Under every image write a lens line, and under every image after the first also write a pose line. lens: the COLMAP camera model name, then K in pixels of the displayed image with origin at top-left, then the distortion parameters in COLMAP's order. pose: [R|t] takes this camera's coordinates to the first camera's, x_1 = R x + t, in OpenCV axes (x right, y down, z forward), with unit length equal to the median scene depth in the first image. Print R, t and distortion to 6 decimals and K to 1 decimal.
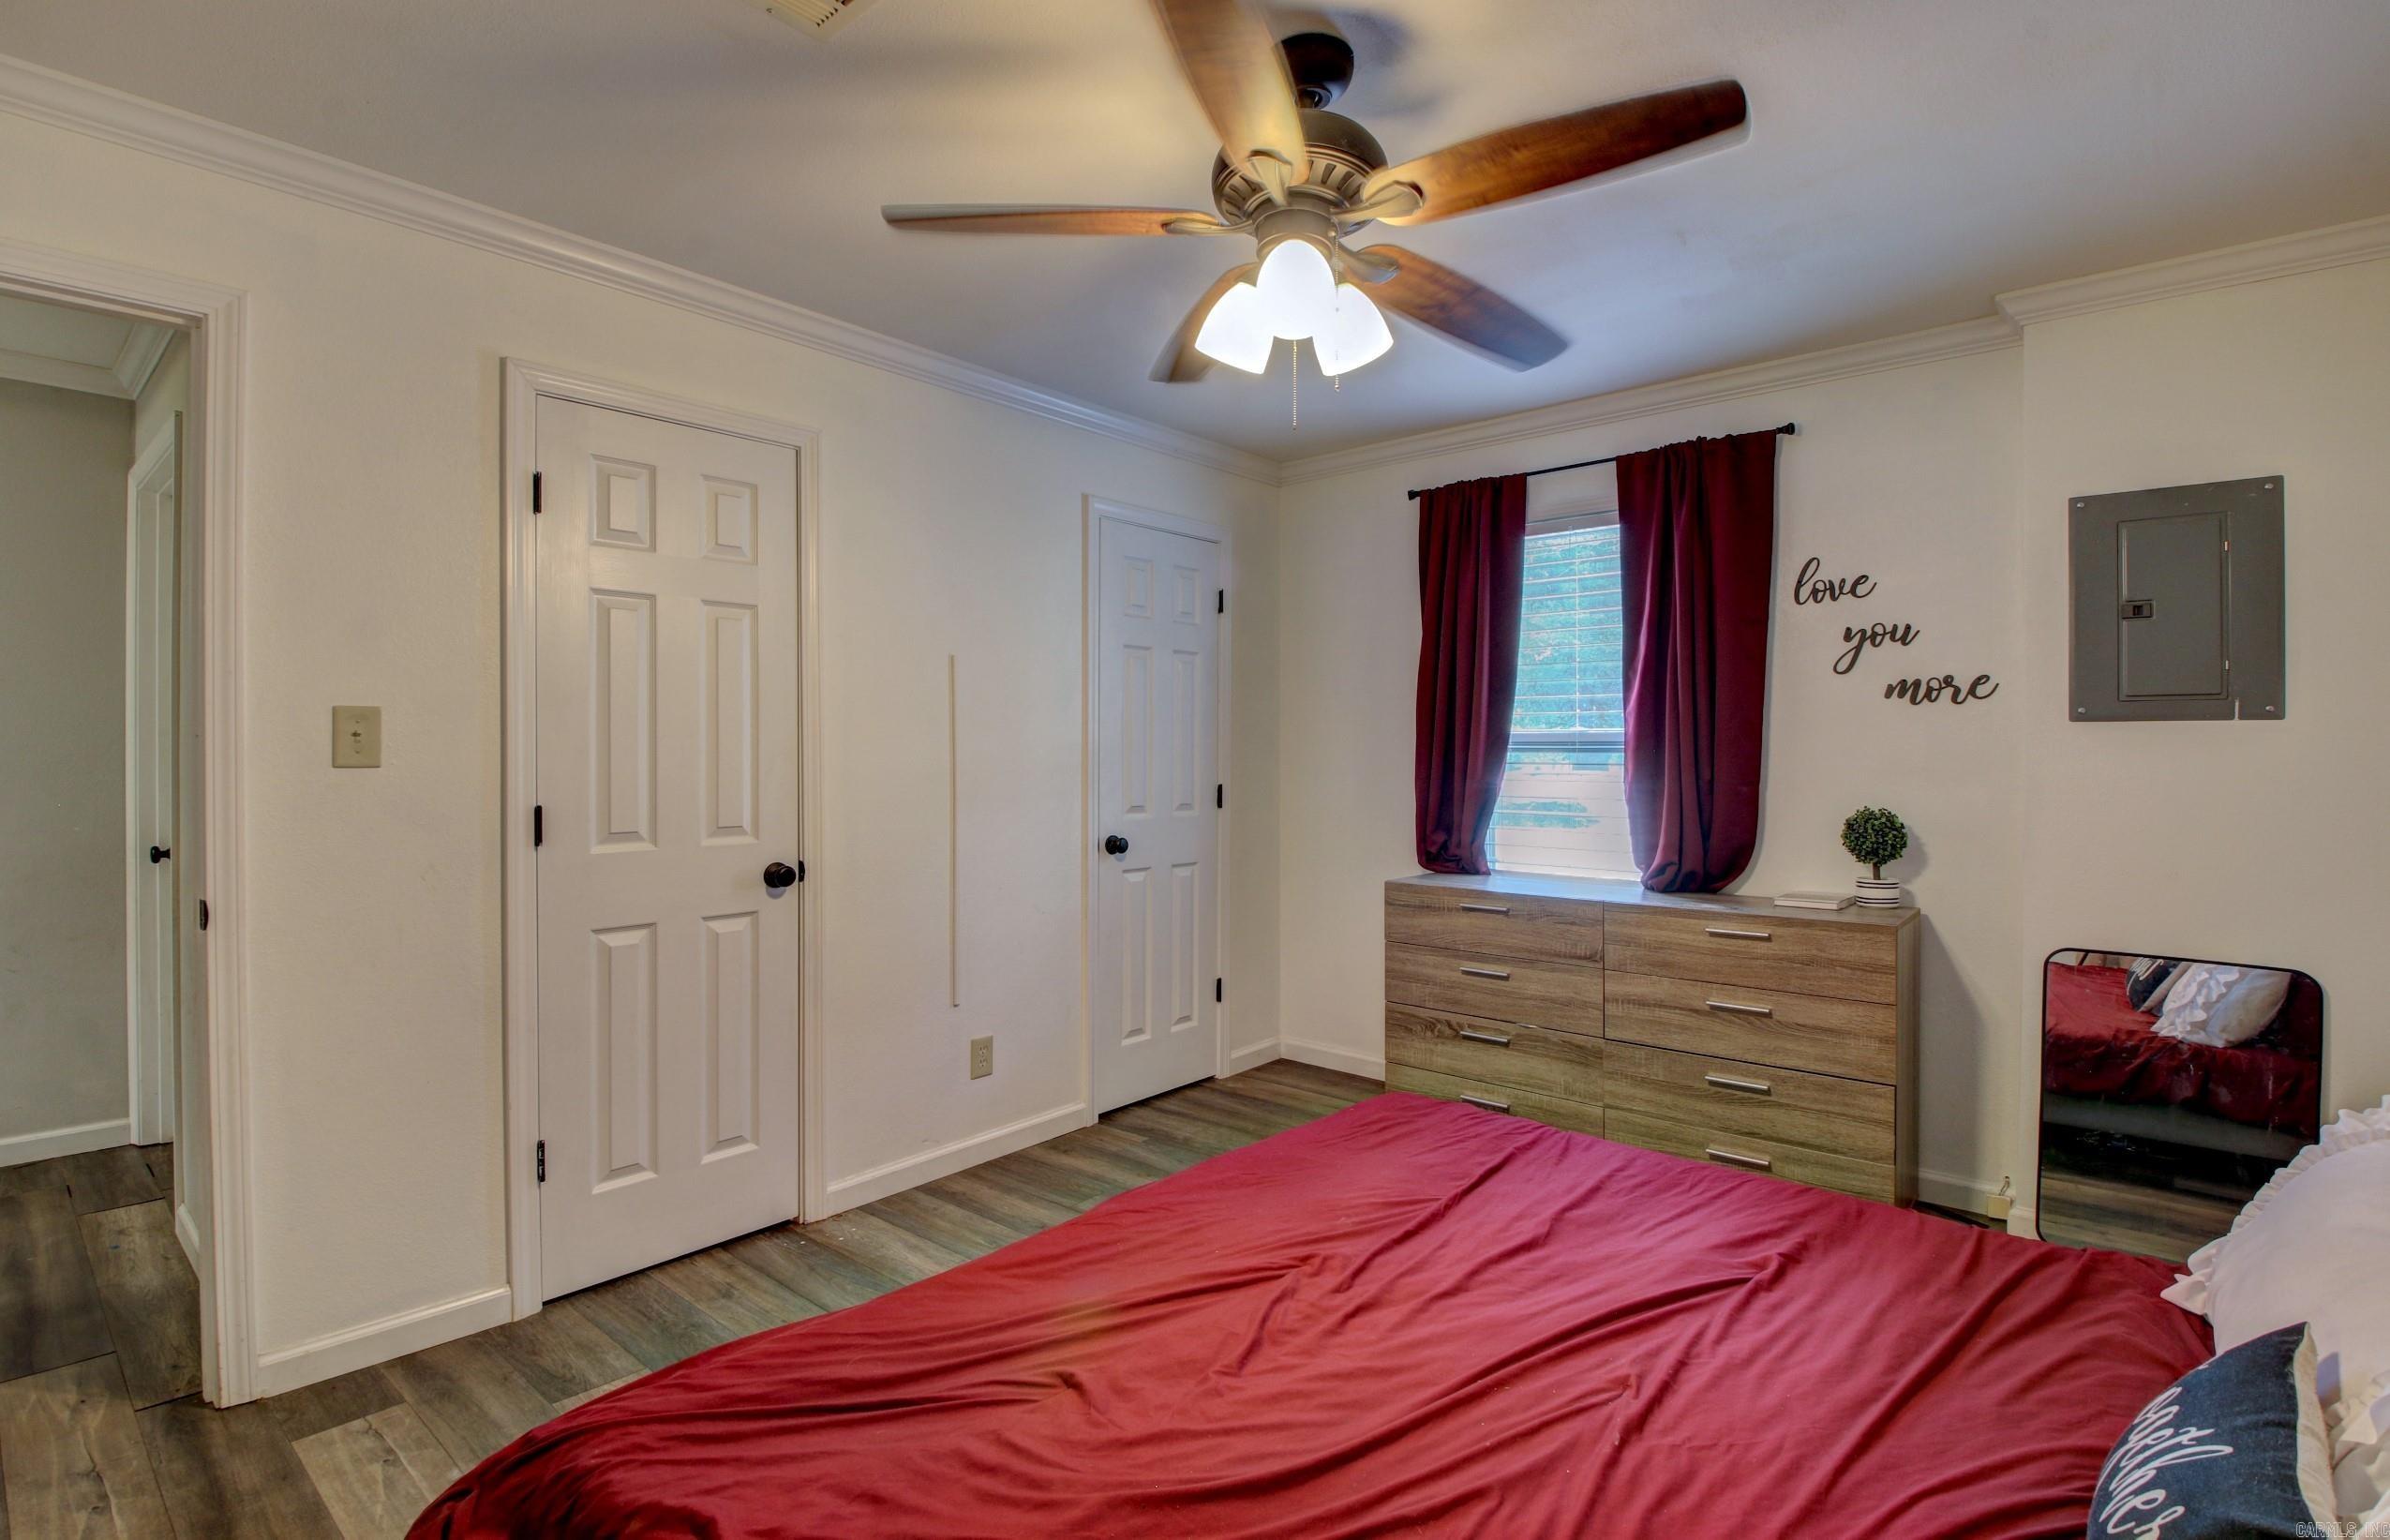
lens RADIAL K [[1053.5, 0, 1193.8], [0, 1053.5, 761.0], [0, 0, 1]] dist [-0.010820, -0.000272]
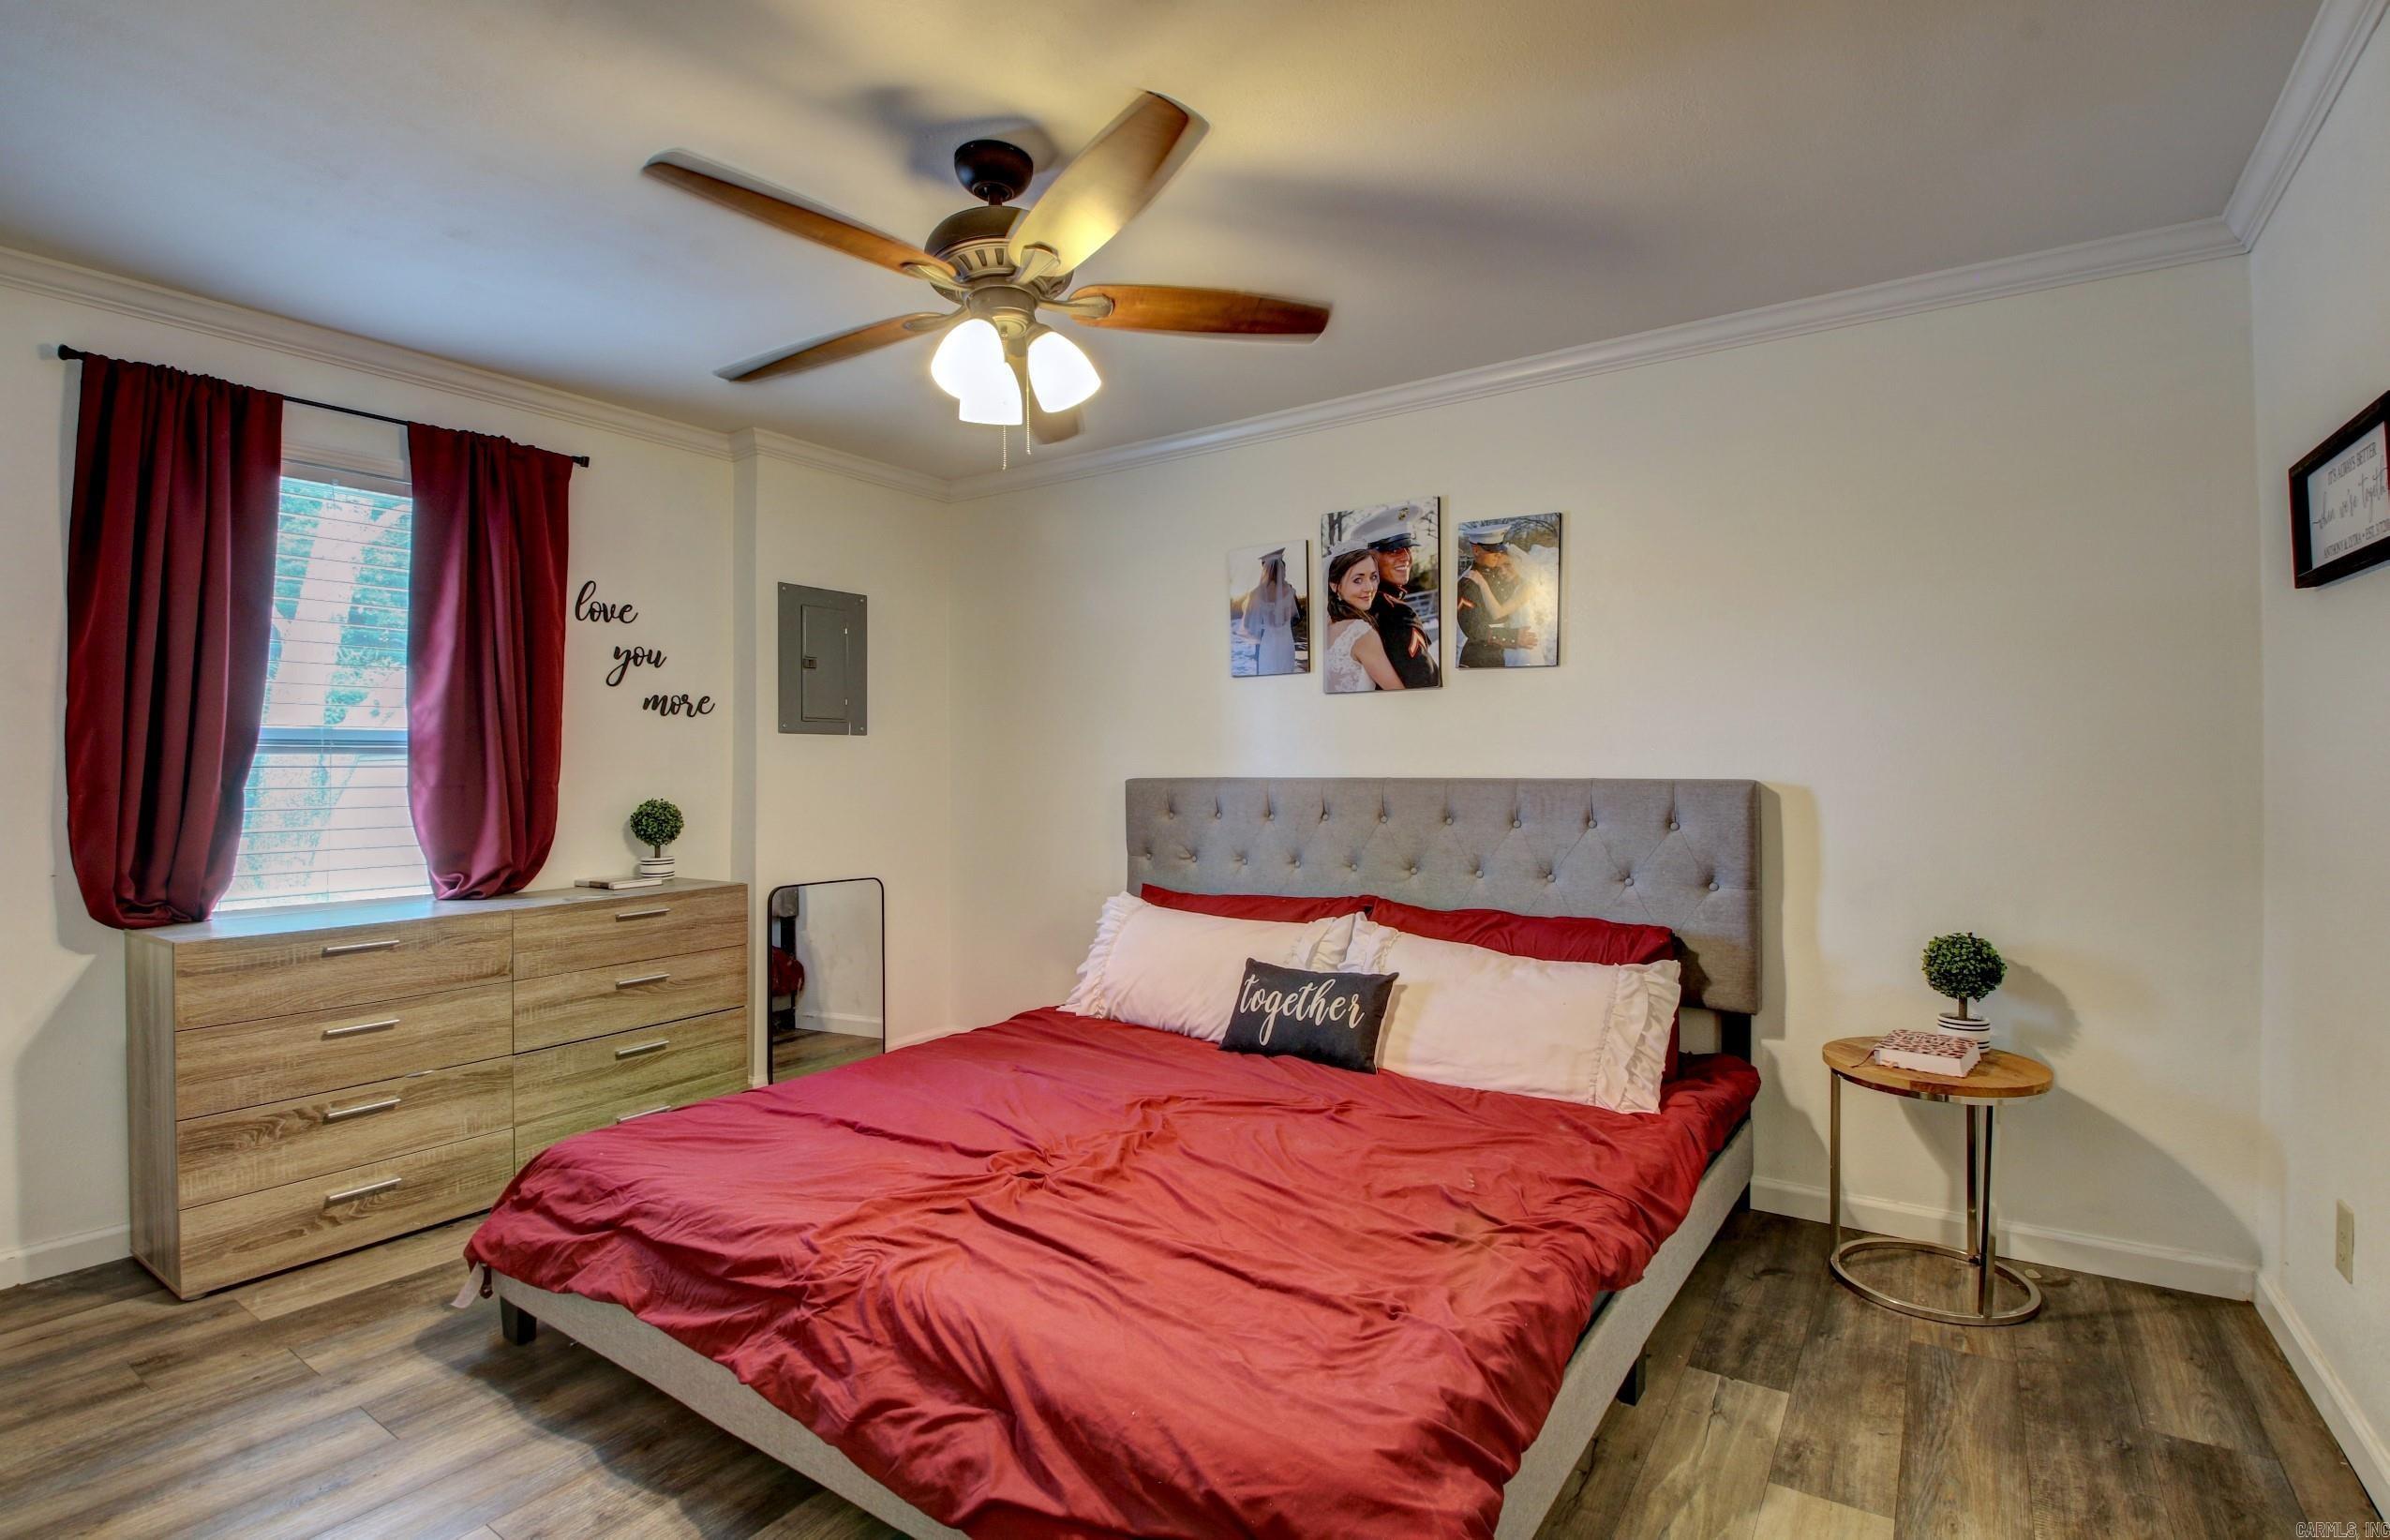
lens RADIAL K [[1053.5, 0, 1185.2], [0, 1053.5, 750.6], [0, 0, 1]] dist [-0.010820, -0.000272]
pose [[-0.058747, 0.008005, 0.998241, -0.586809], [0.010391, 0.999919, -0.007407, 0.003426], [-0.998219, 0.009938, -0.058826, 0.445214]]
